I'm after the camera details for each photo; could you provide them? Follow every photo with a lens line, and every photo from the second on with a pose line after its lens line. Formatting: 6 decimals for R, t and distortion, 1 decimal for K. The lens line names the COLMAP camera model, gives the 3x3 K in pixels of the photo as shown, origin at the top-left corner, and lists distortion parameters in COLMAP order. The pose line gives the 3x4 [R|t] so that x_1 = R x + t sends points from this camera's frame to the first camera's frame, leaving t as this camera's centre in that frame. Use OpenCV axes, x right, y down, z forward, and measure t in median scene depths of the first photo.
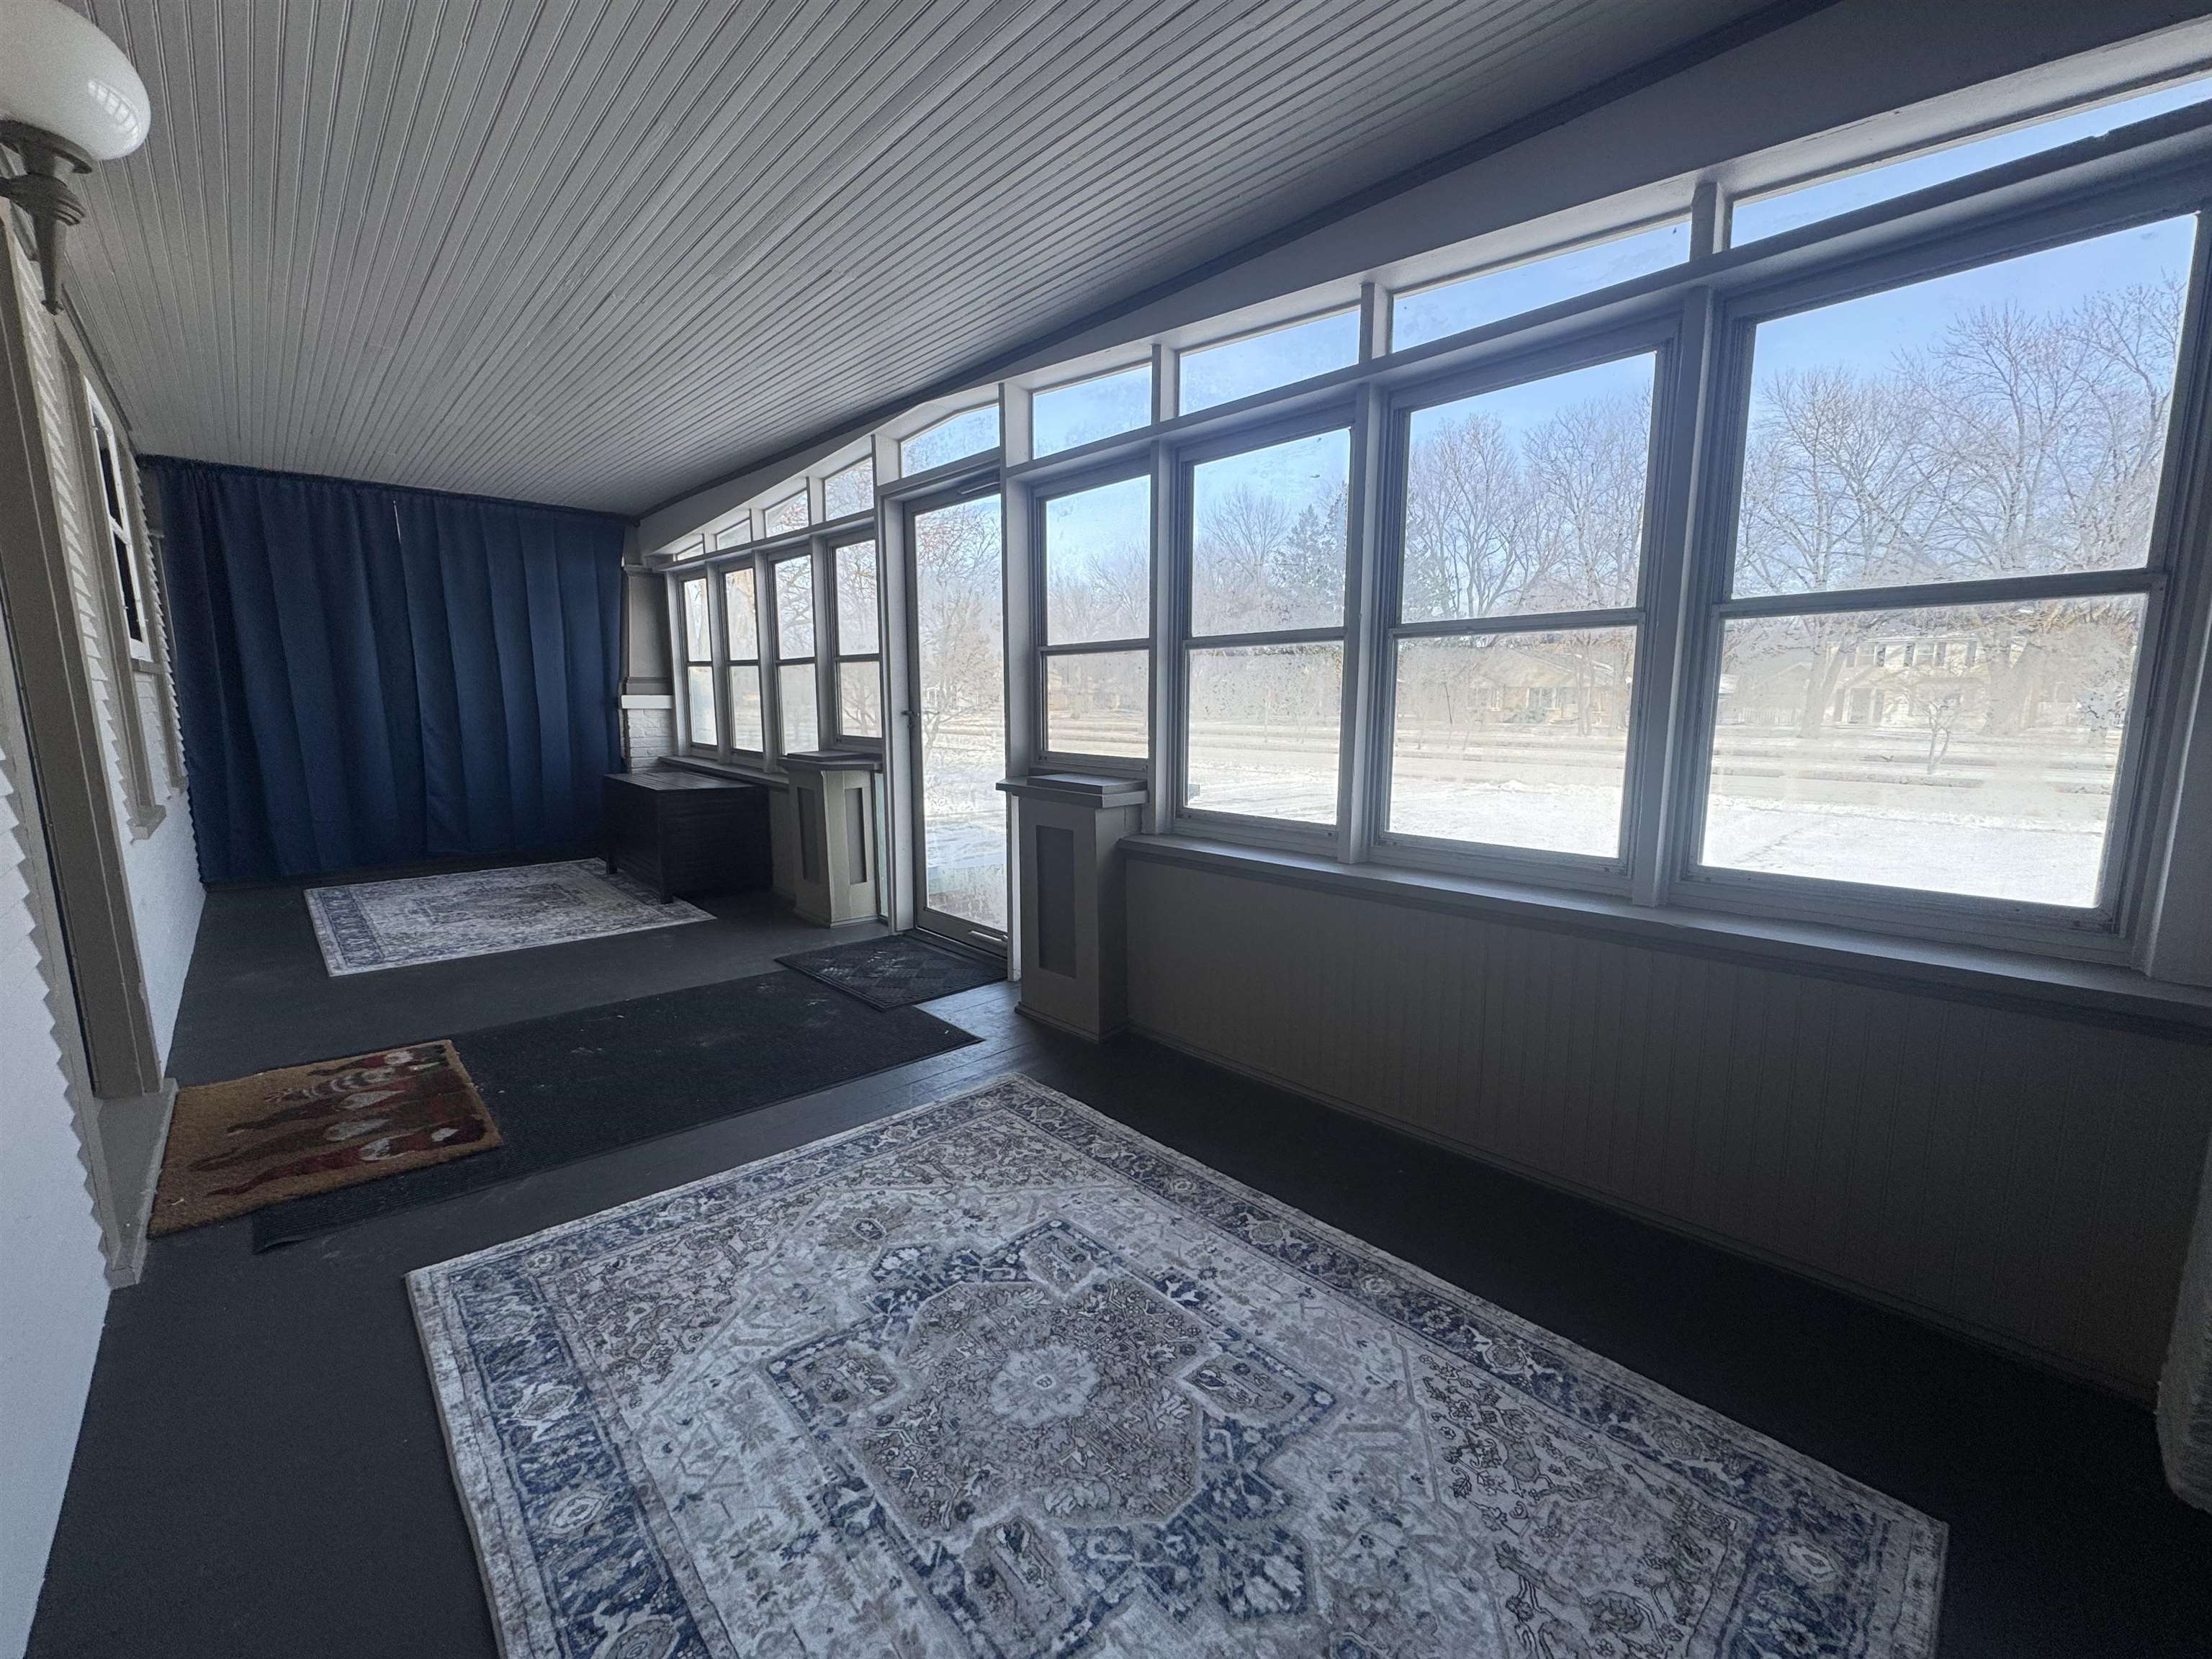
lens RADIAL K [[878.9, 0, 1107.8], [0, 878.9, 822.2], [0, 0, 1]] dist [-0.000822, 0.000319]
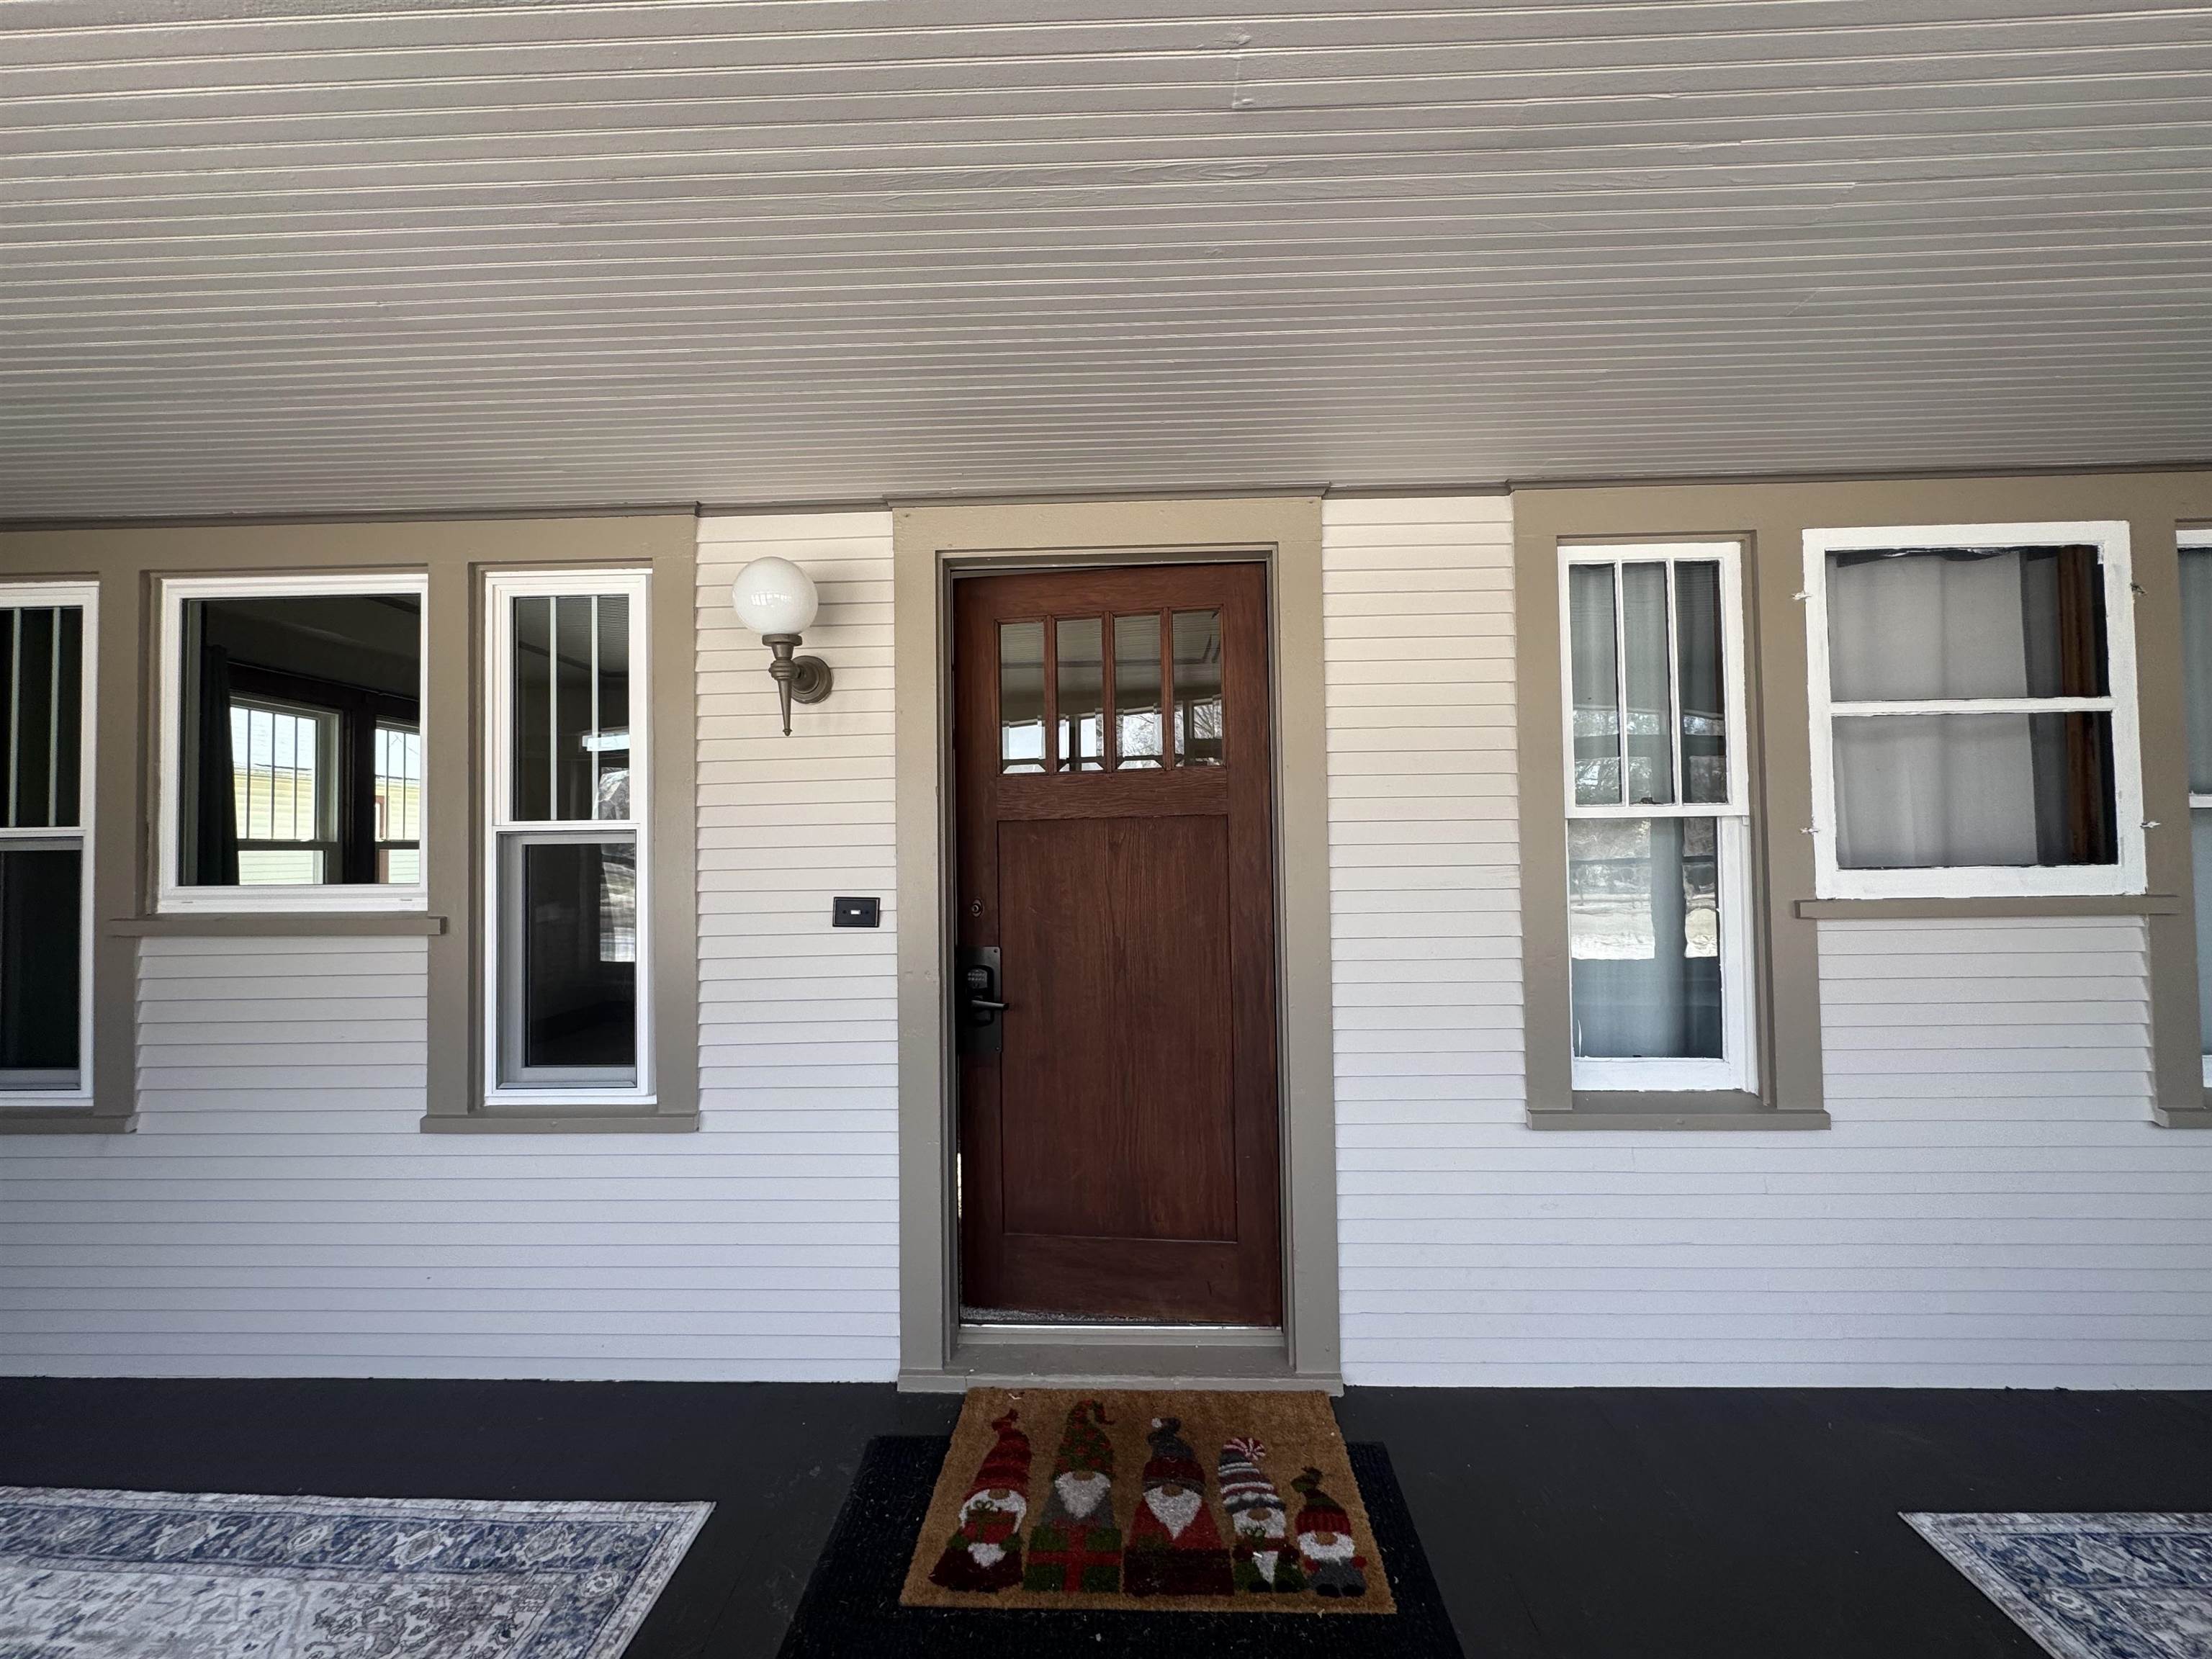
lens RADIAL K [[878.9, 0, 1107.8], [0, 878.9, 822.2], [0, 0, 1]] dist [-0.000822, 0.000319]
pose [[-0.716060, -0.003554, -0.698029, -0.295248], [-0.085897, 0.992836, 0.083060, -0.371994], [0.692733, 0.119435, -0.711235, 1.591036]]
